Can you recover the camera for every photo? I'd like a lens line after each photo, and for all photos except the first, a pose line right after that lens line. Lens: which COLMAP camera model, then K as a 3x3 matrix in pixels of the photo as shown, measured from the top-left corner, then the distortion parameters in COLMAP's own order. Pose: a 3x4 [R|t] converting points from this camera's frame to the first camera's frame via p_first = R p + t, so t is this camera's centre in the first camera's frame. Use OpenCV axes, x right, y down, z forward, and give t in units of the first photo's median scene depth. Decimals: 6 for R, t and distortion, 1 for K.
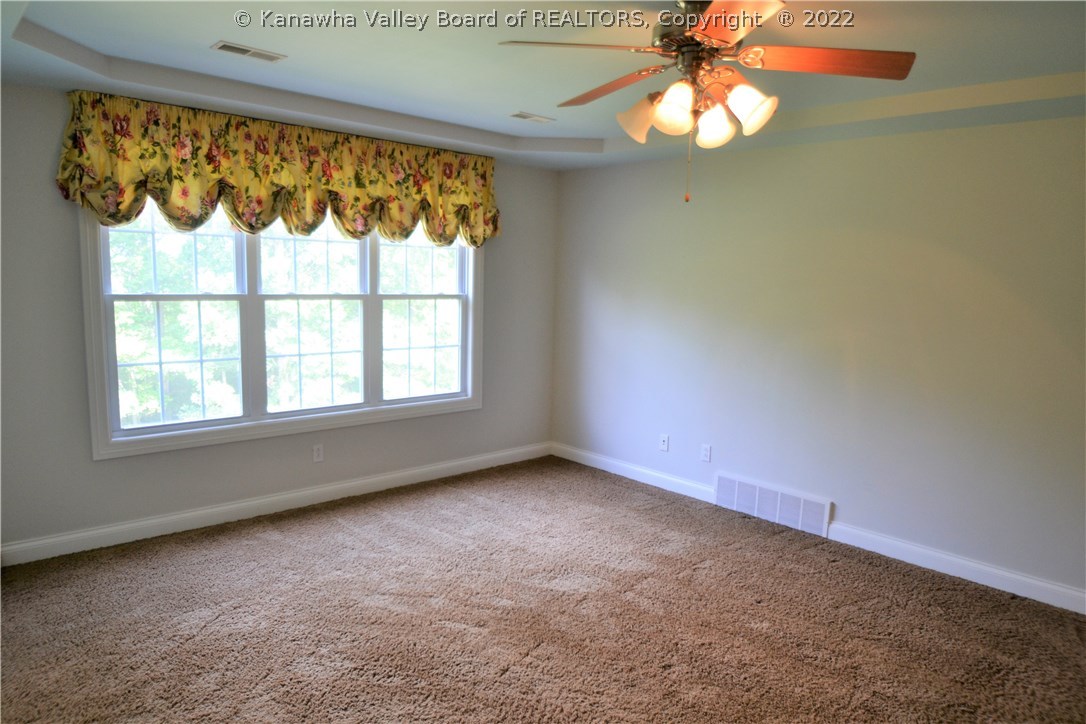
lens RADIAL K [[718.5, 0, 541.8], [0, 718.5, 376.2], [0, 0, 1]] dist [-0.027140, 0.001584]
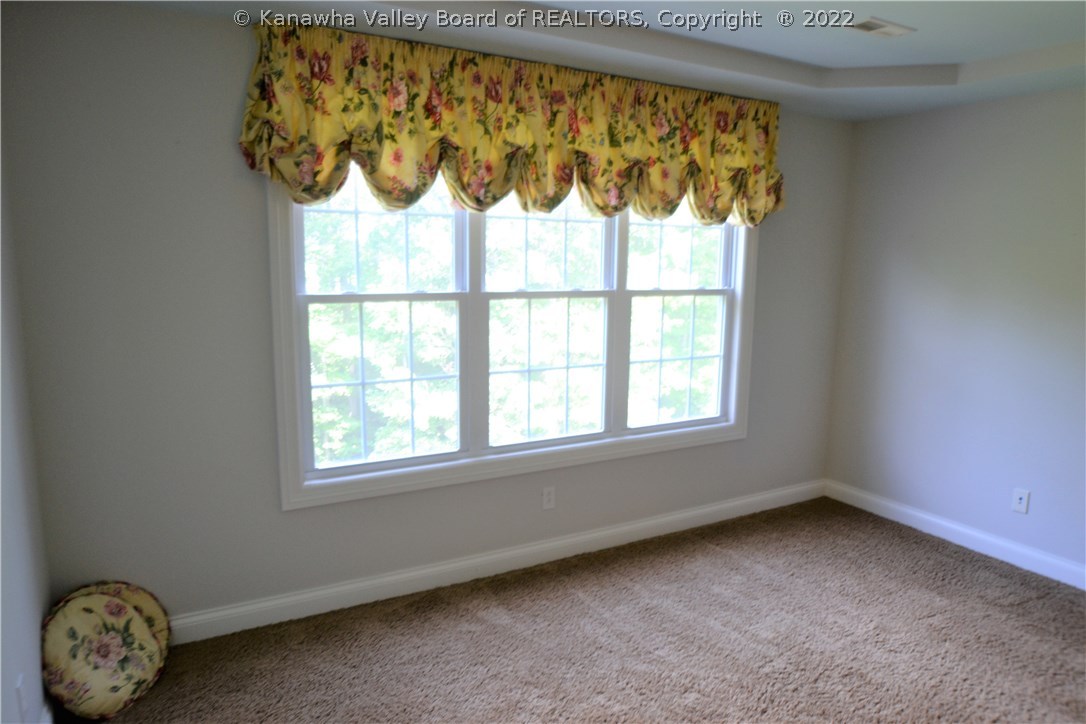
lens RADIAL K [[718.5, 0, 541.8], [0, 718.5, 376.2], [0, 0, 1]] dist [-0.027140, 0.001584]
pose [[0.974676, 0.024033, -0.222329, -0.161732], [-0.019067, 0.999519, 0.024458, -0.044656], [0.222810, -0.019600, 0.974665, 0.266765]]
